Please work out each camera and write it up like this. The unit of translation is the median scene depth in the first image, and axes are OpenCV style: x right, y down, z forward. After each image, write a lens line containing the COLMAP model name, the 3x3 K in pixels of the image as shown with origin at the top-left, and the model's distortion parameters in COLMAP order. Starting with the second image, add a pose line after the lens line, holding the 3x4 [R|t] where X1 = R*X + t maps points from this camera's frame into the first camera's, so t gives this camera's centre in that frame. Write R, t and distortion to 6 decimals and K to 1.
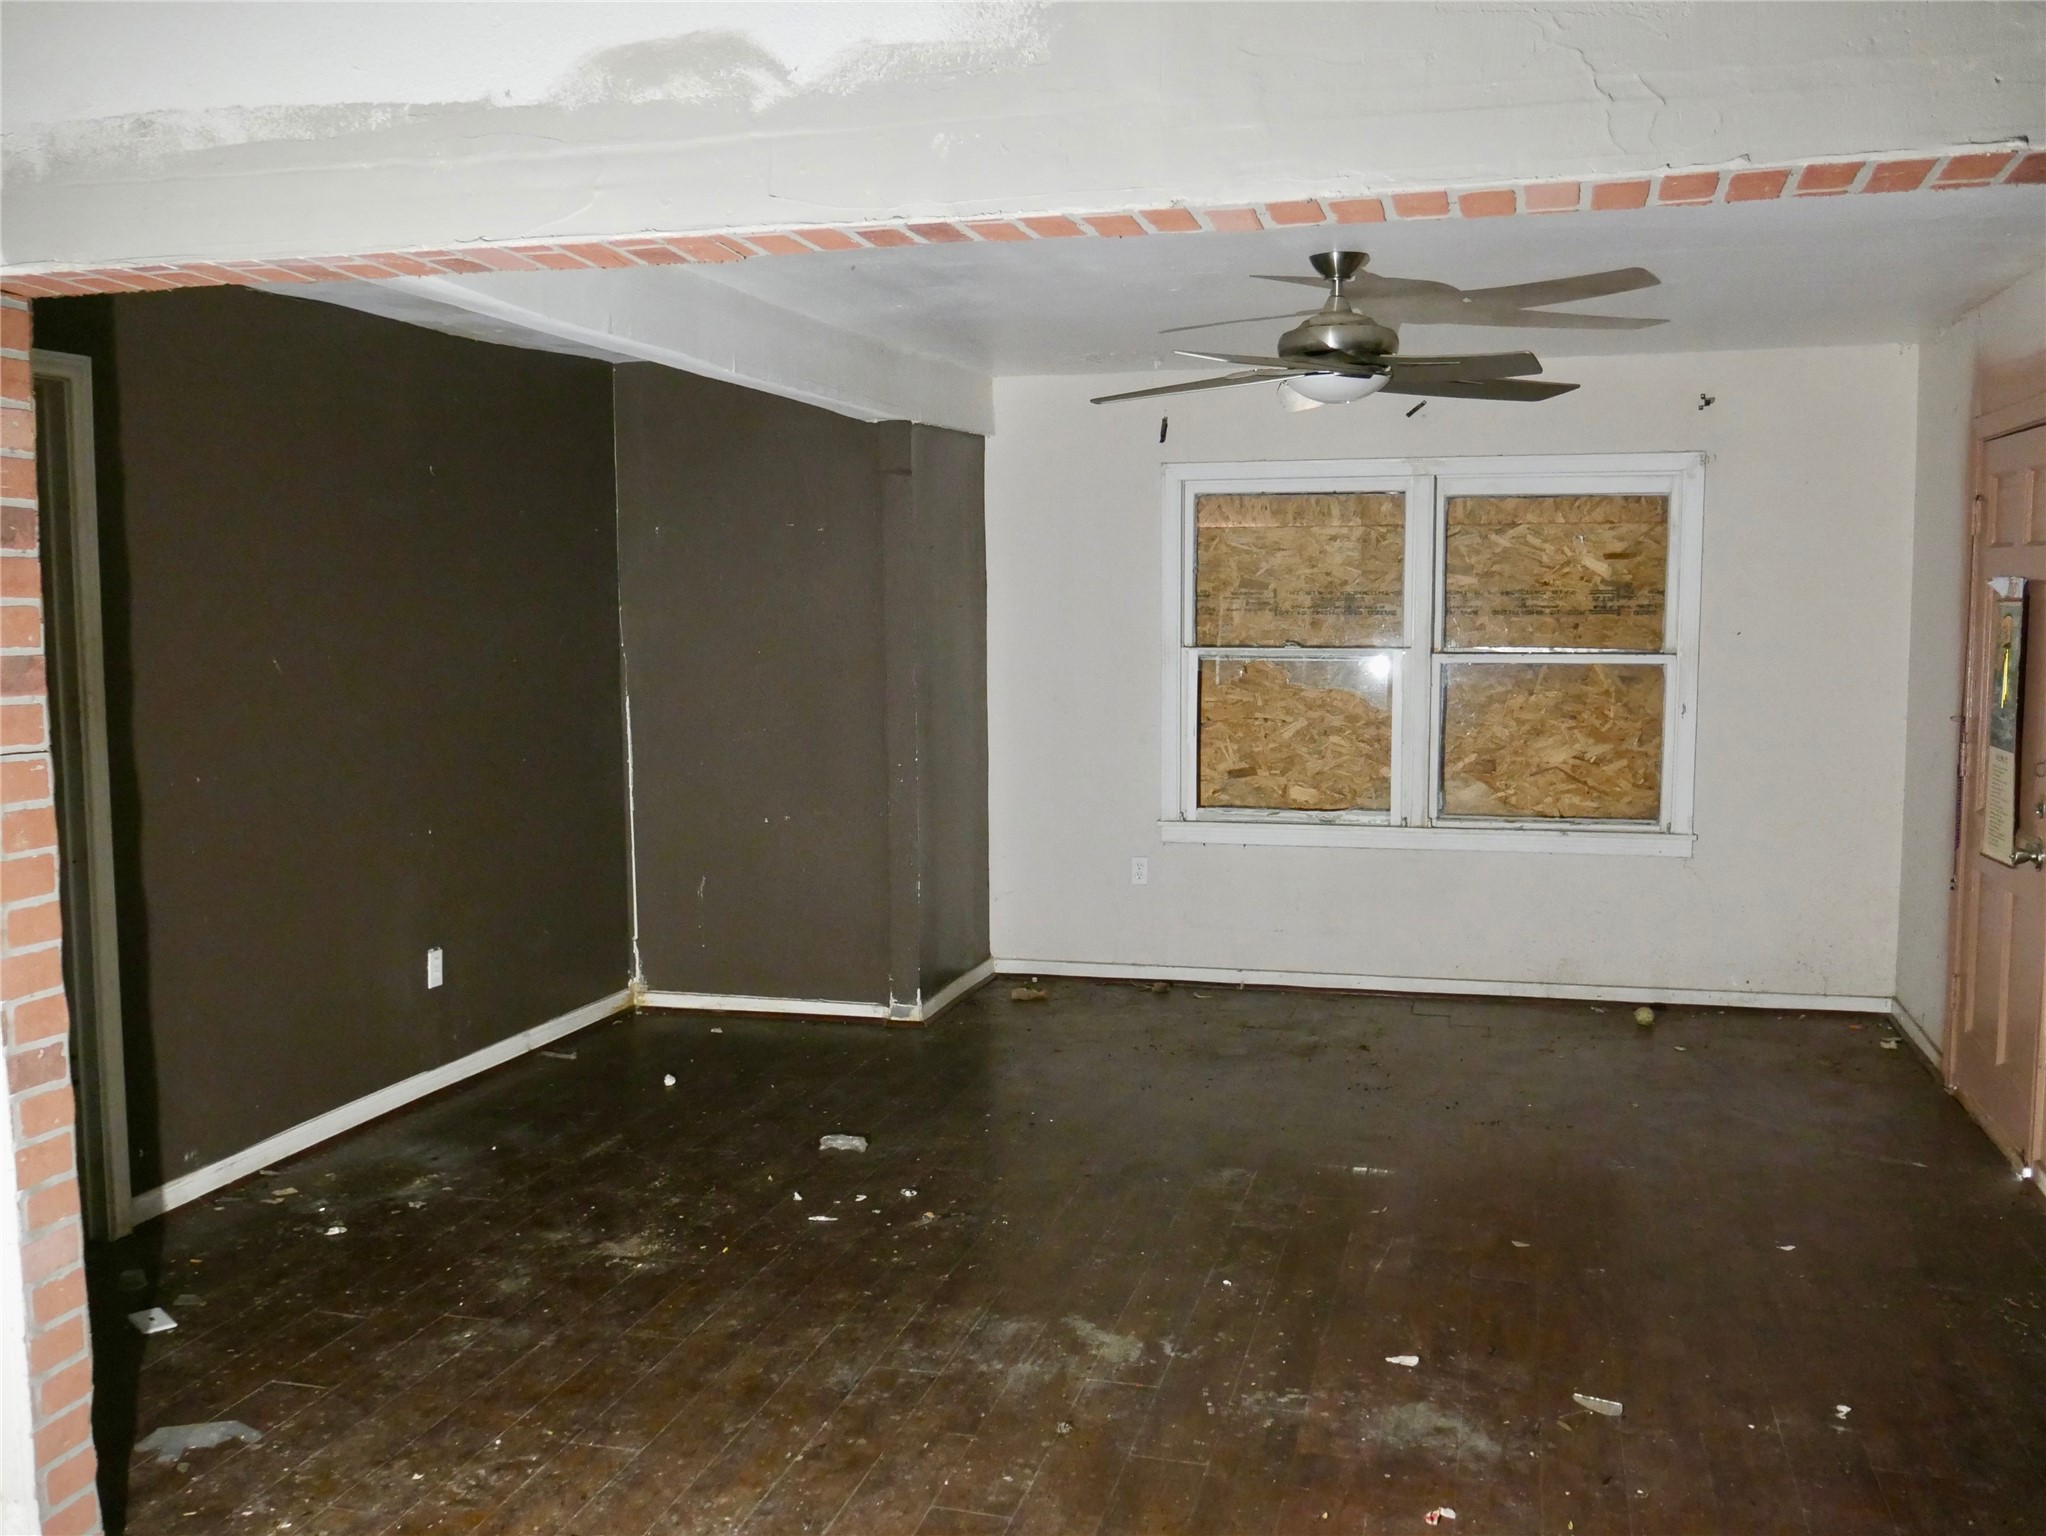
lens RADIAL K [[1829.5, 0, 1023.0], [0, 1829.5, 768.0], [0, 0, 1]] dist [-0.038858, 0.025416]
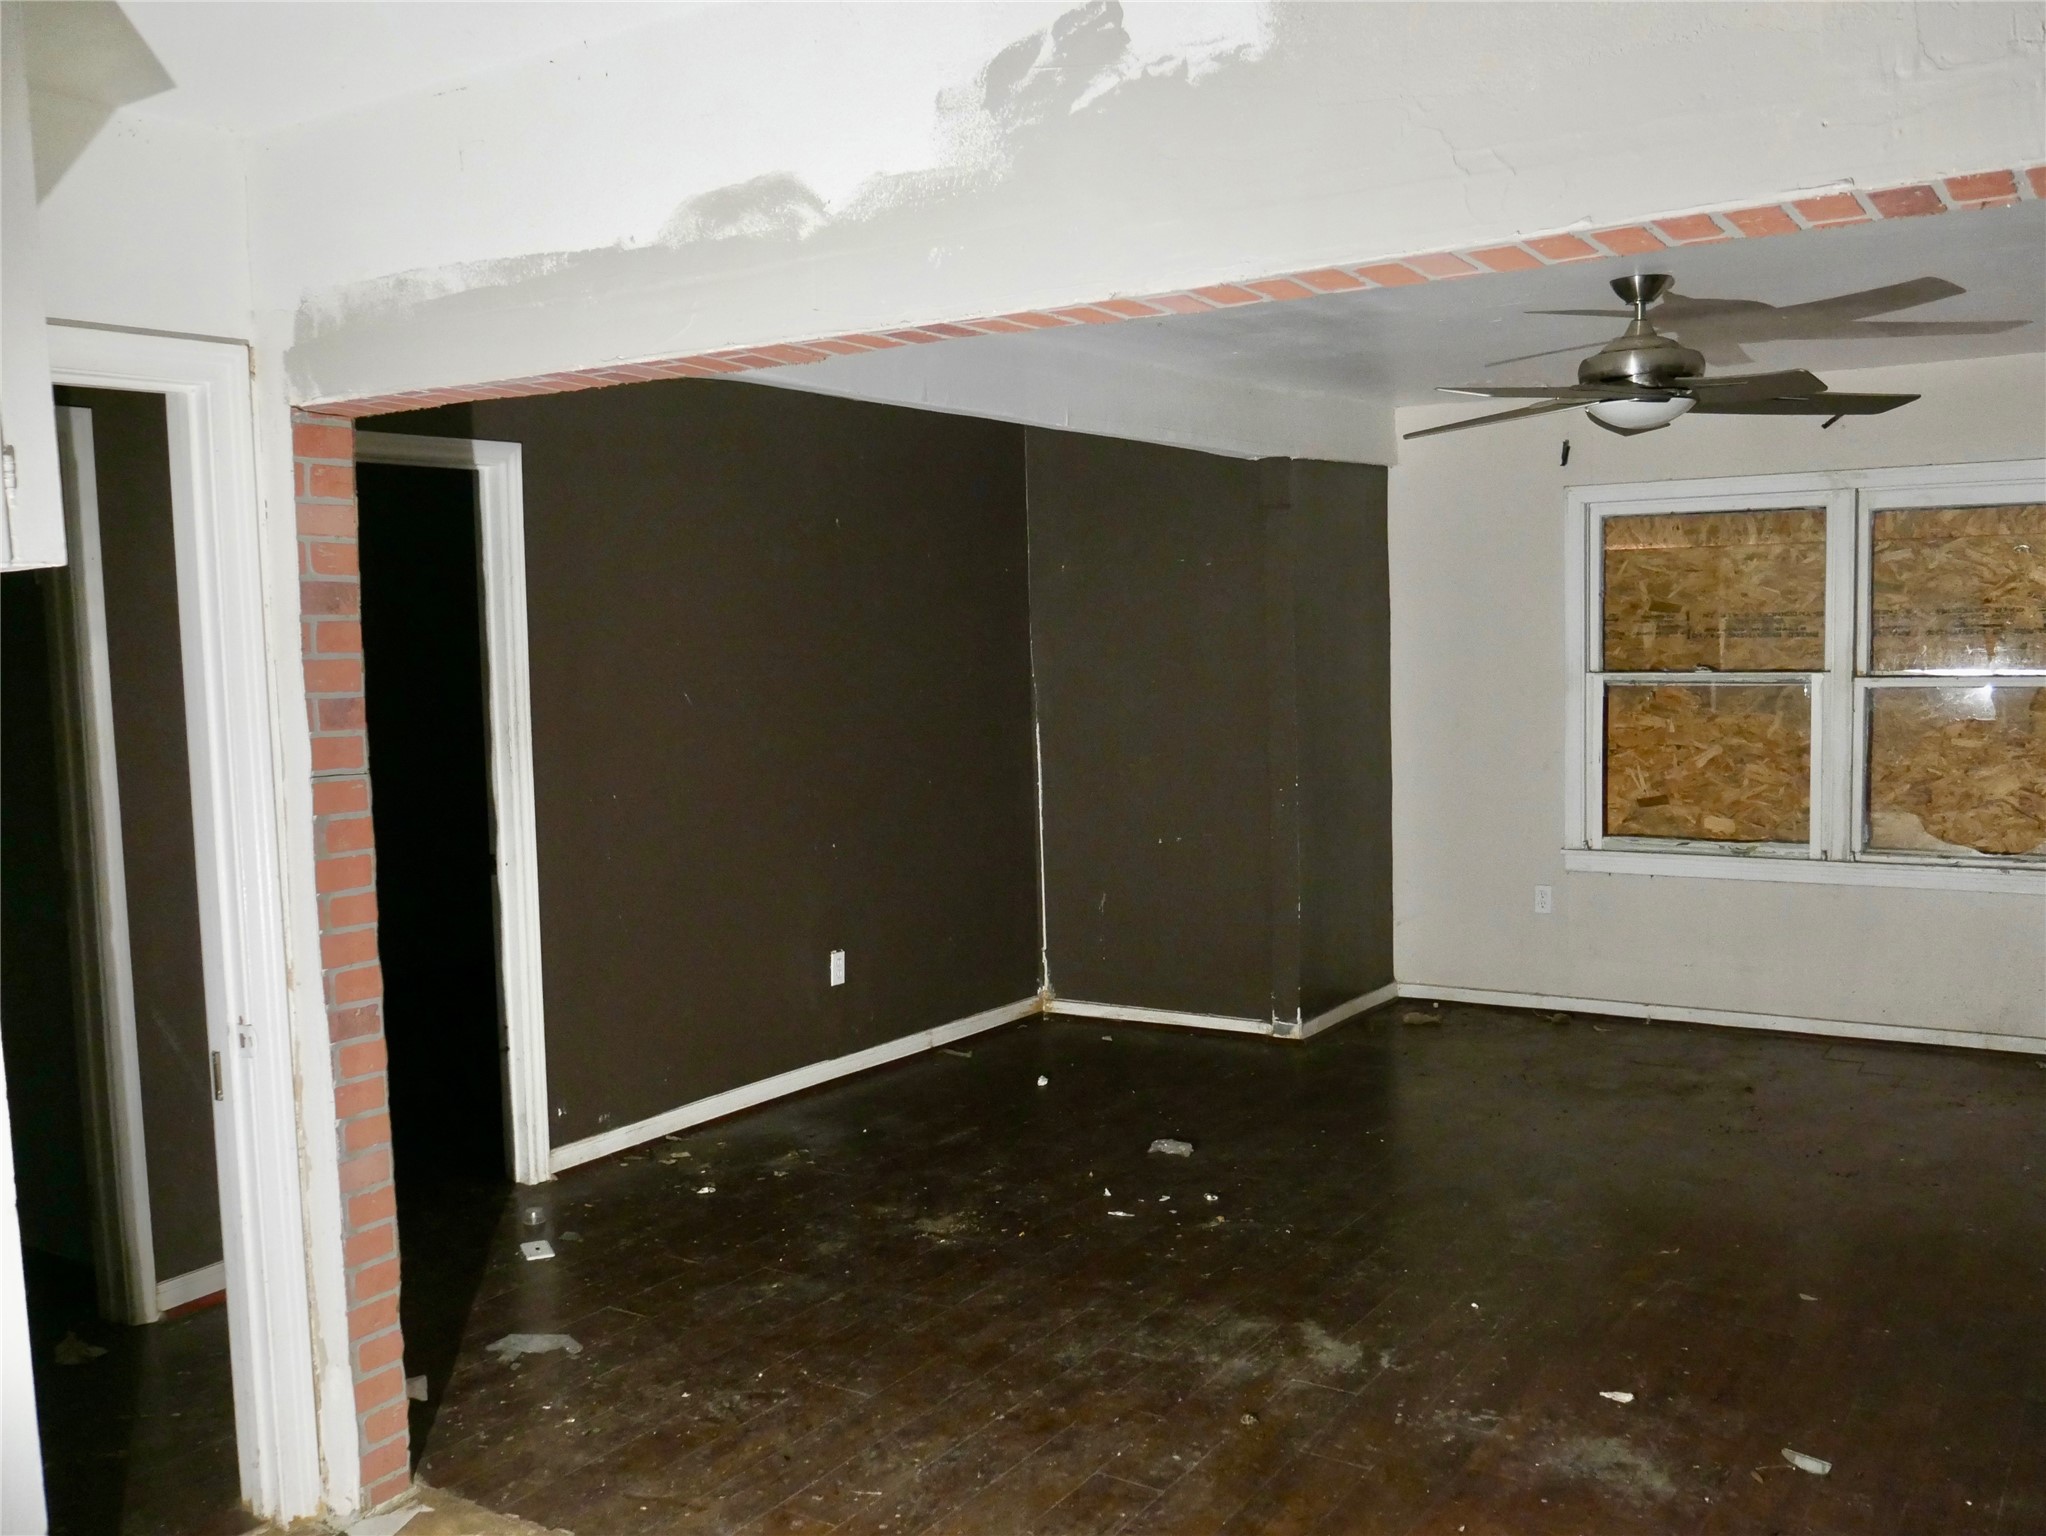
lens RADIAL K [[1829.5, 0, 1023.0], [0, 1829.5, 768.0], [0, 0, 1]] dist [-0.038858, 0.025416]
pose [[0.949951, 0.006667, -0.312329, 0.164363], [-0.010398, 0.999893, -0.010281, -0.002577], [0.312227, 0.013014, 0.949918, -0.035915]]
